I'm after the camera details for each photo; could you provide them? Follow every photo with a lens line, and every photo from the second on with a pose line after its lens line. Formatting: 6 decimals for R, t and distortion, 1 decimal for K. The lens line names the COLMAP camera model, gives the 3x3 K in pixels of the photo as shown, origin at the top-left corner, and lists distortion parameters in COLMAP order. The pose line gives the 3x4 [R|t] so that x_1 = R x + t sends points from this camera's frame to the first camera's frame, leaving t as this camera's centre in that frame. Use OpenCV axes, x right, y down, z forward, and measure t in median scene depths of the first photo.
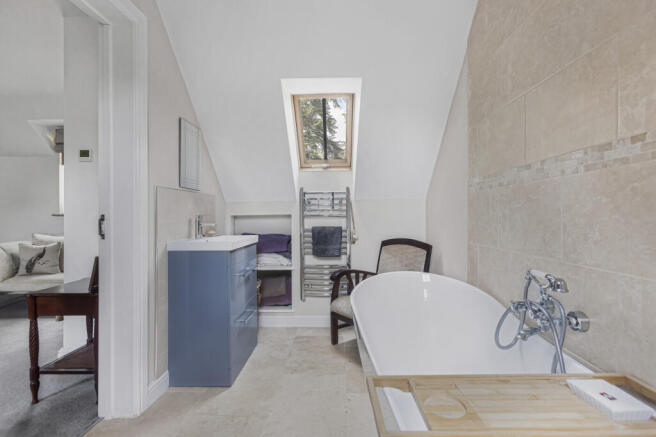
lens RADIAL K [[292.4, 0, 325.7], [0, 292.4, 221.1], [0, 0, 1]] dist [0.001368, 0.000639]
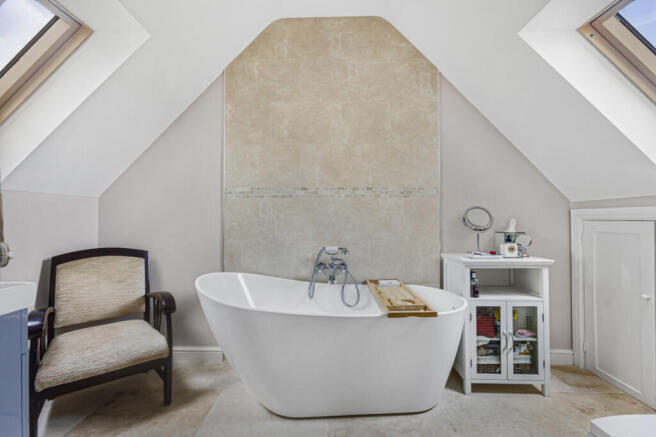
lens RADIAL K [[292.4, 0, 325.7], [0, 292.4, 221.1], [0, 0, 1]] dist [0.001368, 0.000639]
pose [[0.009324, -0.002003, 0.999955, -1.005709], [0.020464, 0.999789, 0.001812, 0.000526], [-0.999747, 0.020446, 0.009363, 0.865384]]
